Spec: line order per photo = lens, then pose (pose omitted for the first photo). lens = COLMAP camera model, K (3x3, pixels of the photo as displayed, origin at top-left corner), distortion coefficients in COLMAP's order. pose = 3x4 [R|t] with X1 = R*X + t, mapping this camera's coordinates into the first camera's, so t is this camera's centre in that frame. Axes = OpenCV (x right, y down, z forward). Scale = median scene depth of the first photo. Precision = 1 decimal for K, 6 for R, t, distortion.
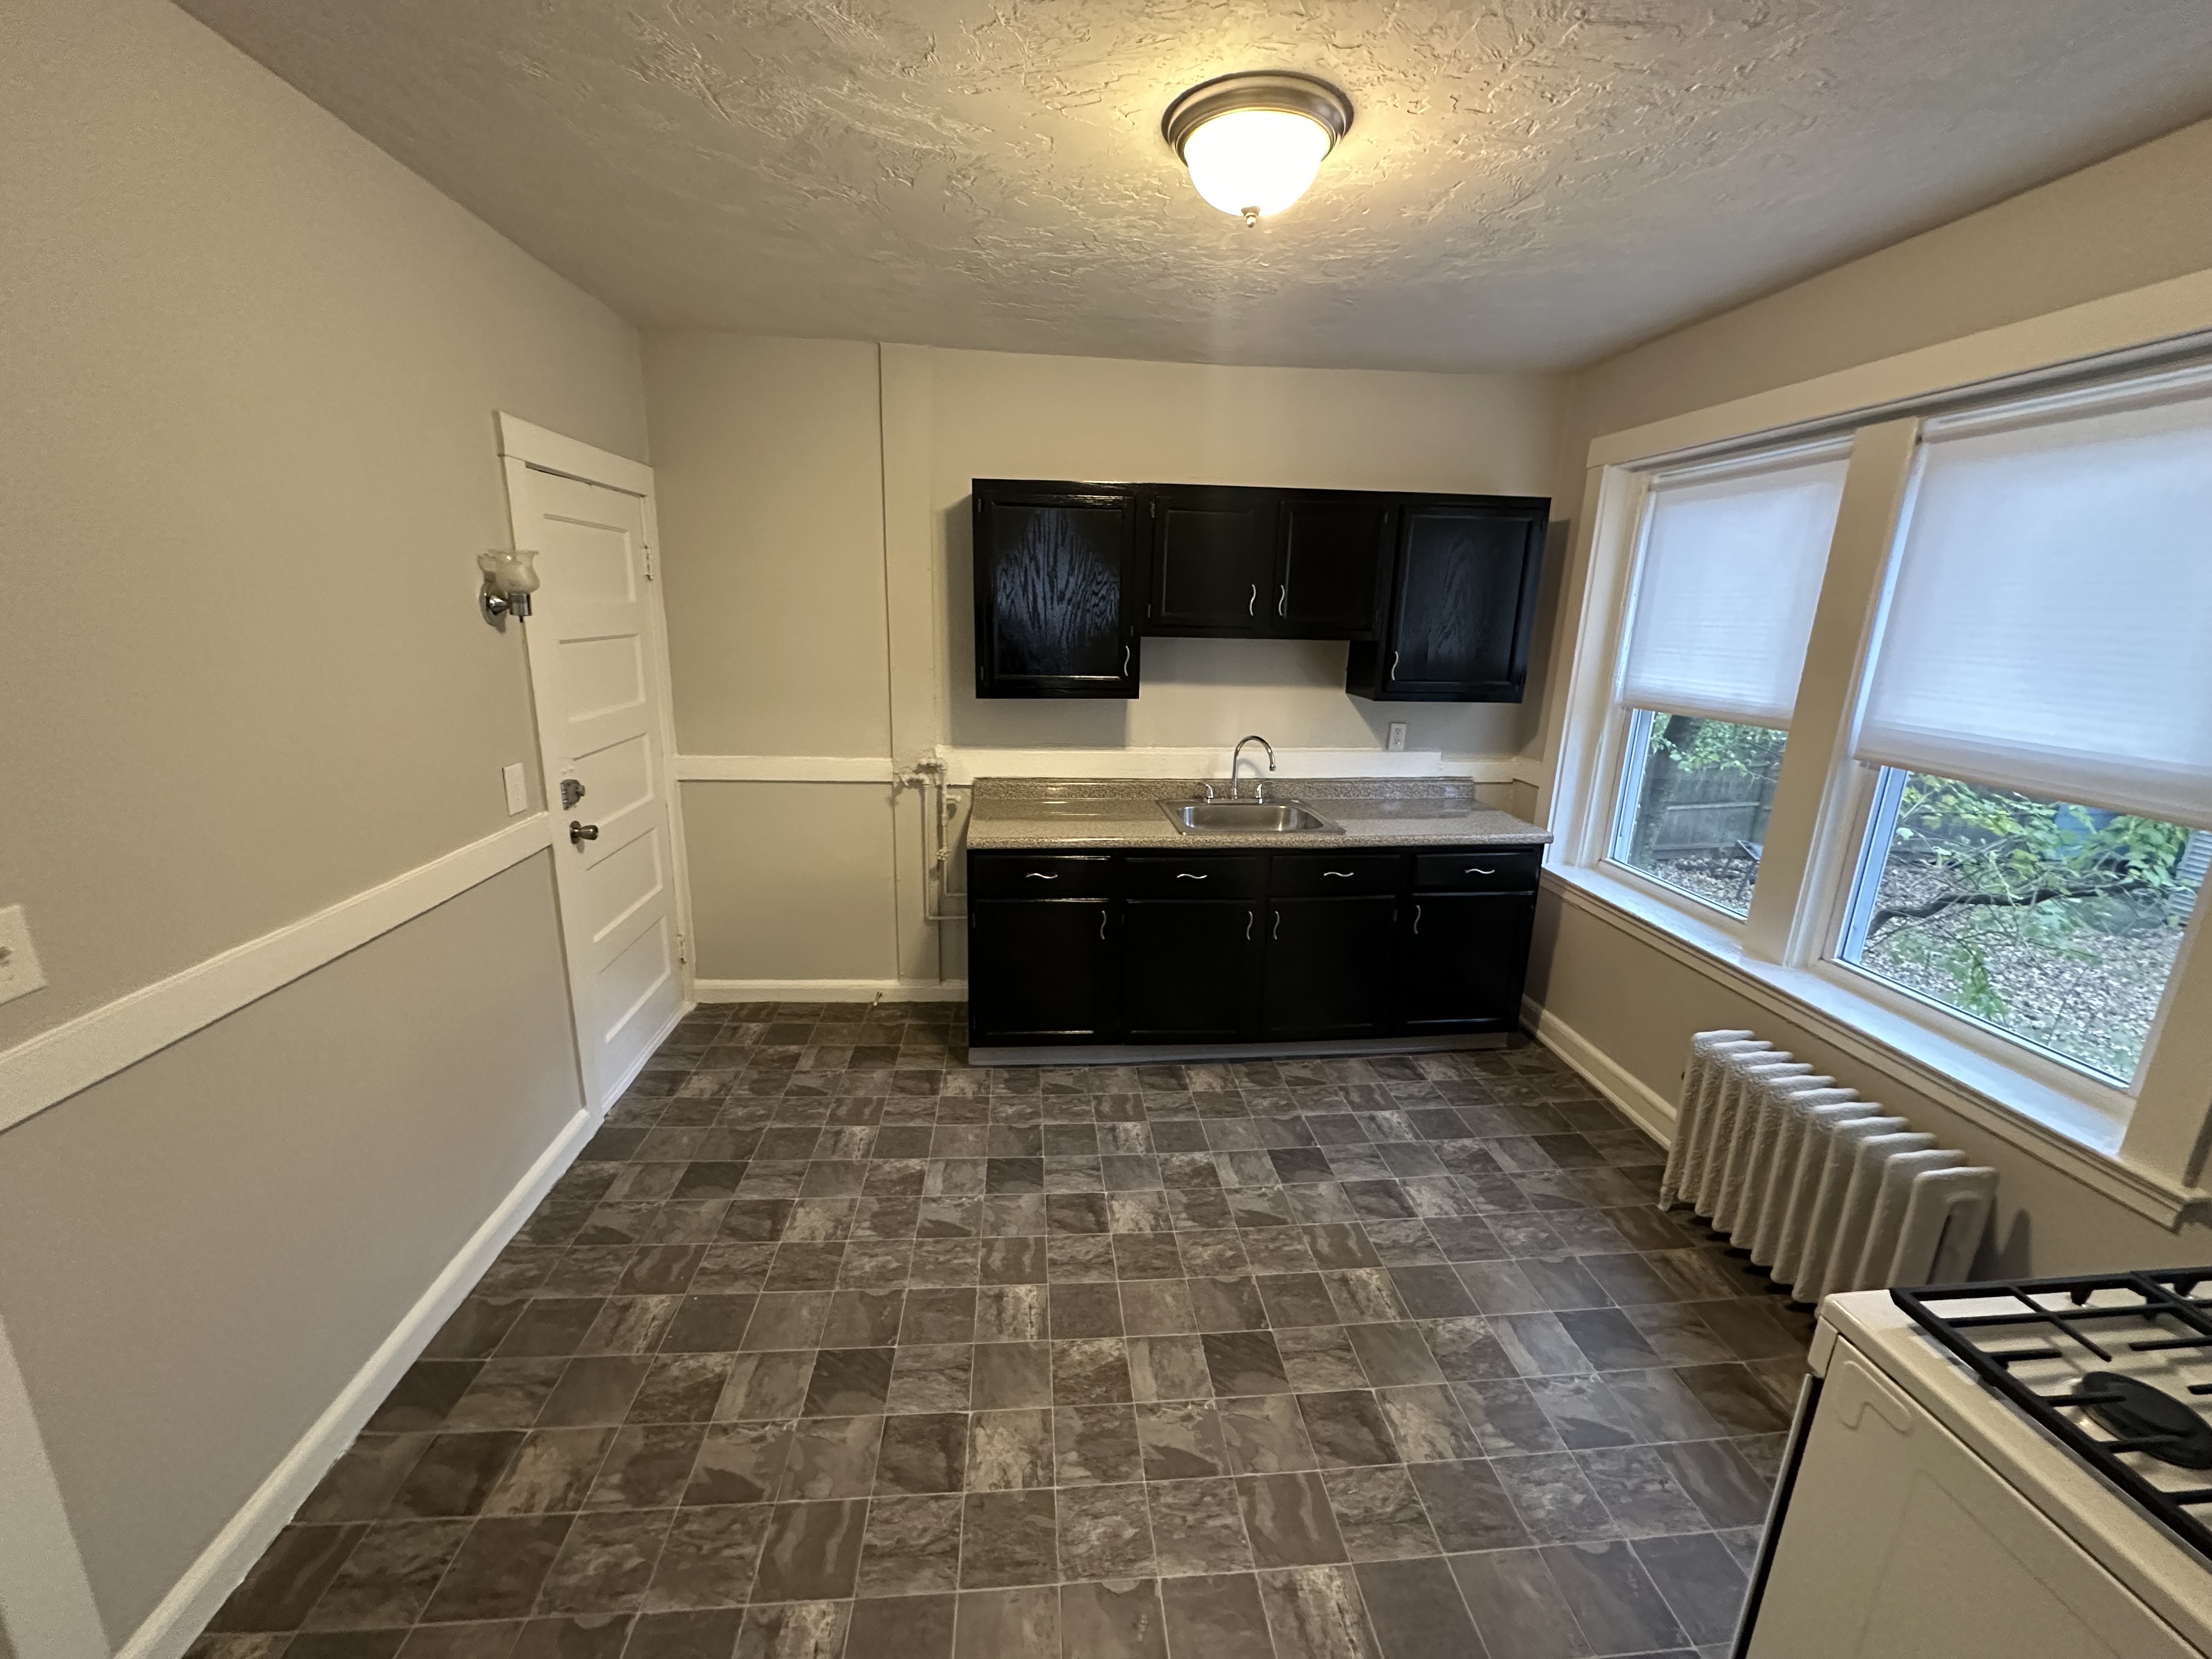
lens RADIAL K [[893.9, 0, 1100.8], [0, 893.9, 836.1], [0, 0, 1]] dist [0.031720, 0.000049]
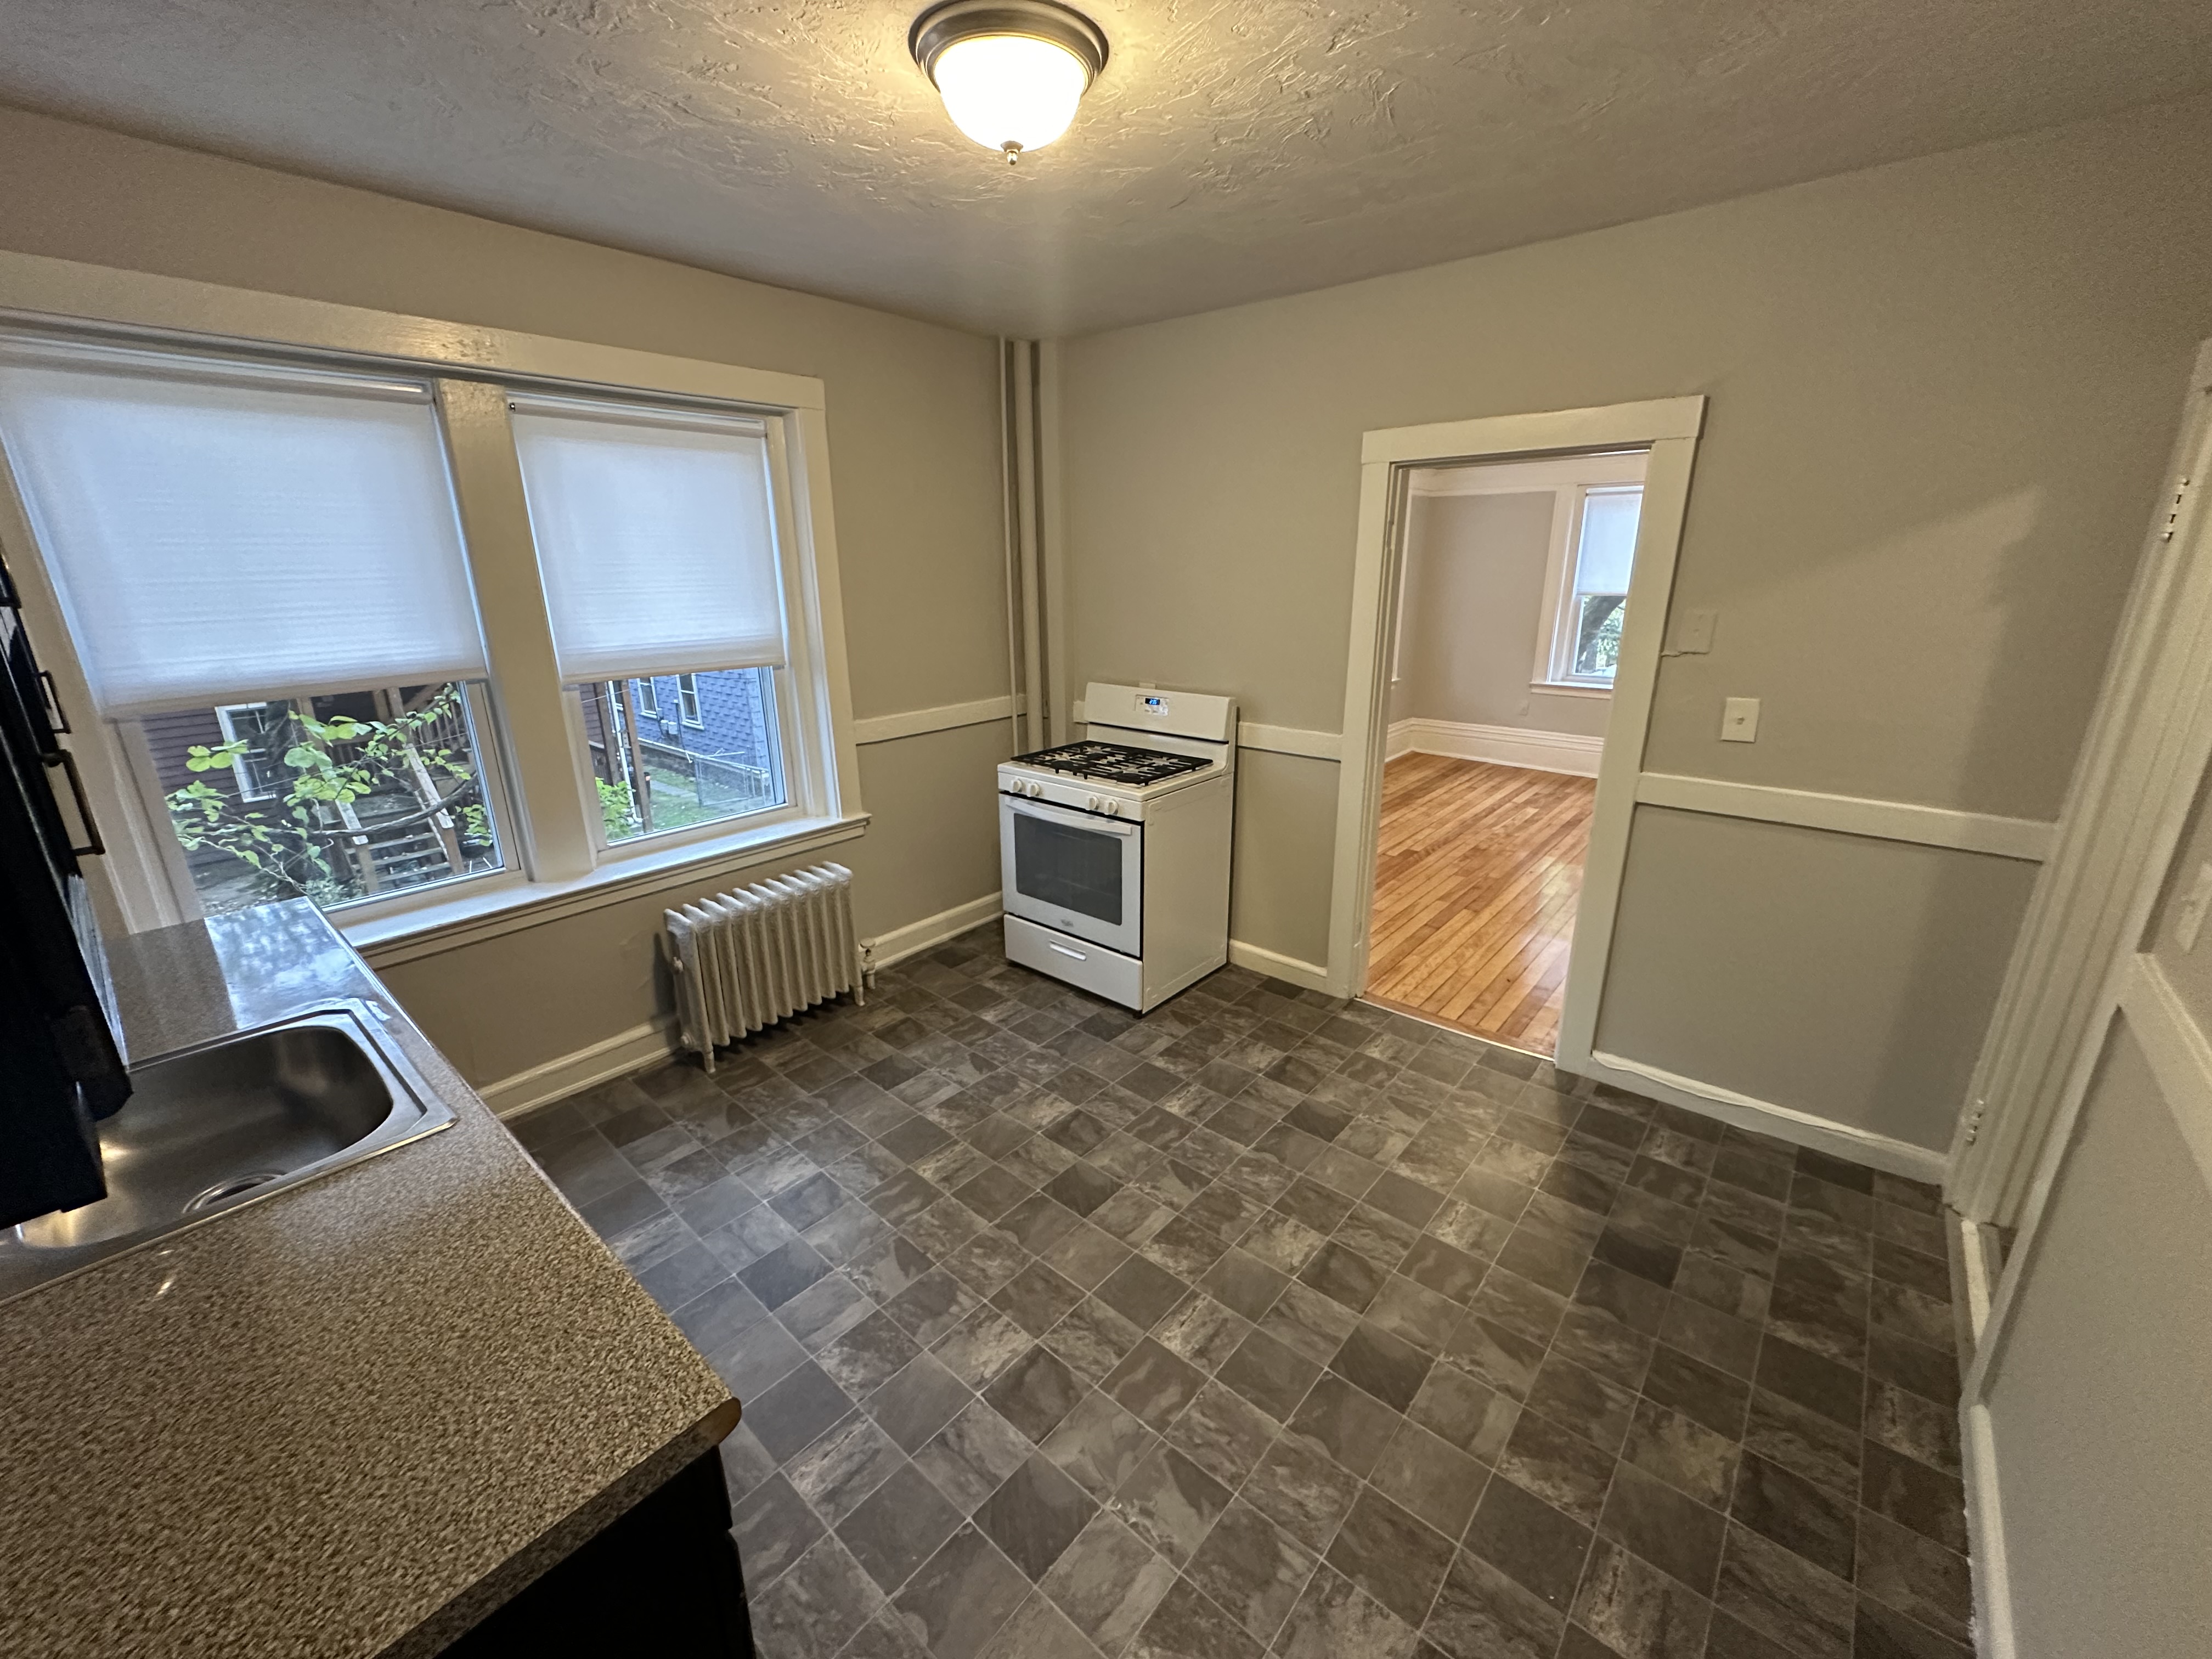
lens RADIAL K [[893.9, 0, 1100.8], [0, 893.9, 836.1], [0, 0, 1]] dist [0.031720, 0.000049]
pose [[-0.693470, -0.239516, 0.679509, -0.532863], [0.172512, 0.860493, 0.479366, -0.382753], [-0.699528, 0.449650, -0.555406, 1.338168]]
